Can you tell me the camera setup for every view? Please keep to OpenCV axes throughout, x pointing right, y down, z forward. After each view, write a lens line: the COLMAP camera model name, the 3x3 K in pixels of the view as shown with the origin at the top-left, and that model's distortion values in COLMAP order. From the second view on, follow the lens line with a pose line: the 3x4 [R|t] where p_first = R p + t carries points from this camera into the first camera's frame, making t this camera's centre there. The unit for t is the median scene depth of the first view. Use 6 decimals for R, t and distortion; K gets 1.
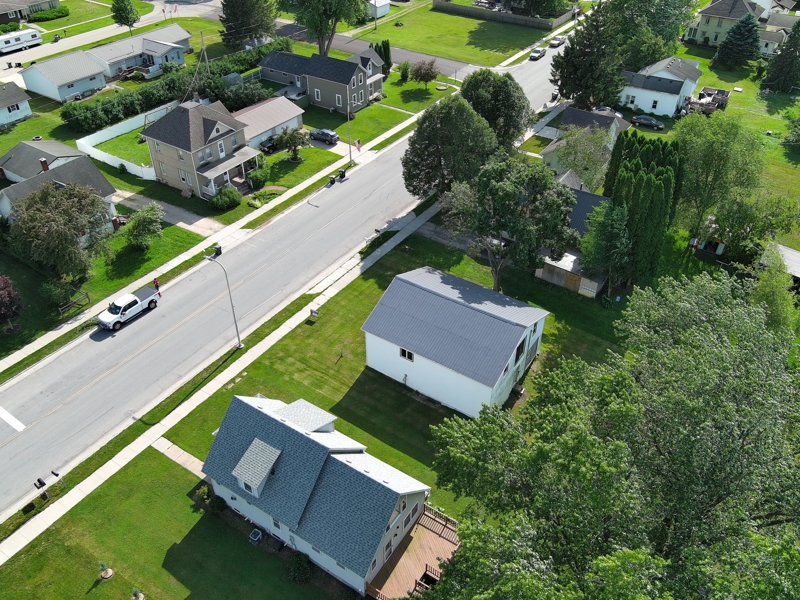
lens RADIAL K [[663.9, 0, 403.1], [0, 663.9, 301.4], [0, 0, 1]] dist [0.009538, -0.014154]
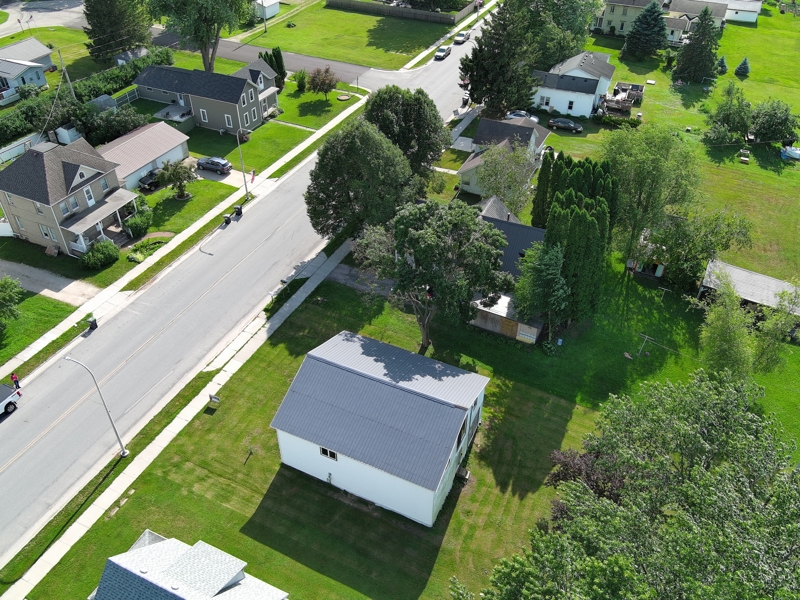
lens RADIAL K [[663.9, 0, 402.2], [0, 663.9, 297.1], [0, 0, 1]] dist [0.009538, -0.014154]
pose [[0.989477, -0.089348, 0.113809, 0.014051], [0.087392, 0.995929, 0.022073, -0.089118], [-0.115318, -0.011895, 0.993257, 0.116416]]
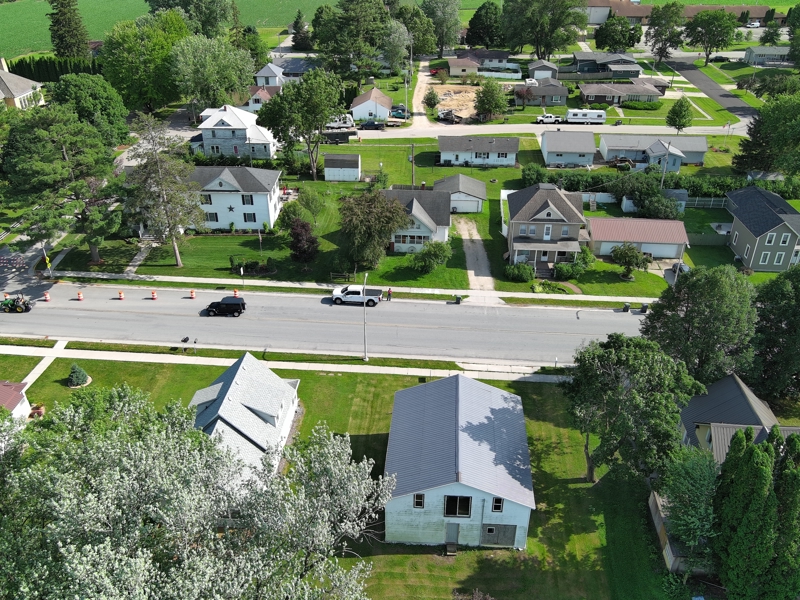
lens RADIAL K [[663.9, 0, 397.2], [0, 663.9, 303.8], [0, 0, 1]] dist [0.009538, -0.014154]
pose [[0.483673, 0.438944, -0.757225, 0.484817], [-0.538087, 0.831469, 0.138281, -0.159768], [0.690306, 0.340570, 0.638349, 0.210333]]
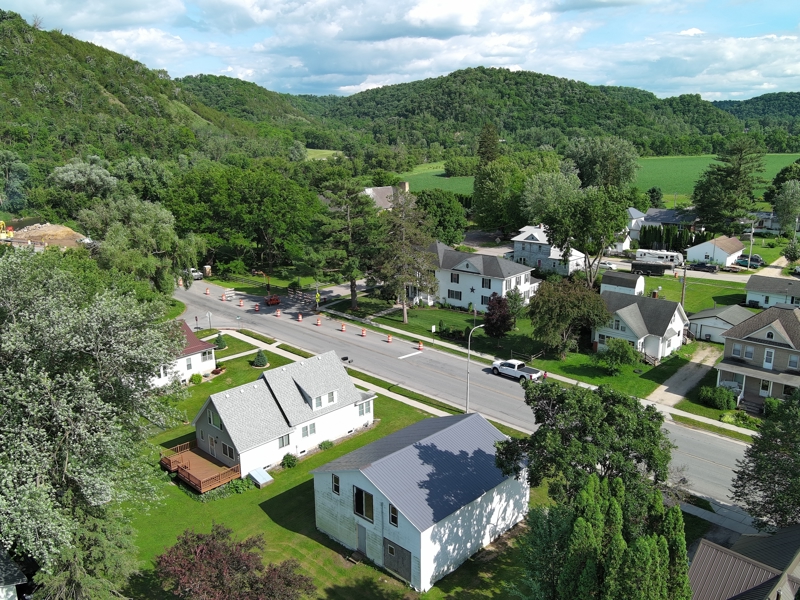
lens RADIAL K [[663.9, 0, 395.6], [0, 663.9, 301.8], [0, 0, 1]] dist [0.009538, -0.014154]
pose [[-0.201154, 0.240926, -0.949469, 0.632003], [-0.593868, 0.740842, 0.313804, -0.279588], [0.779010, 0.626983, -0.005946, 0.624675]]
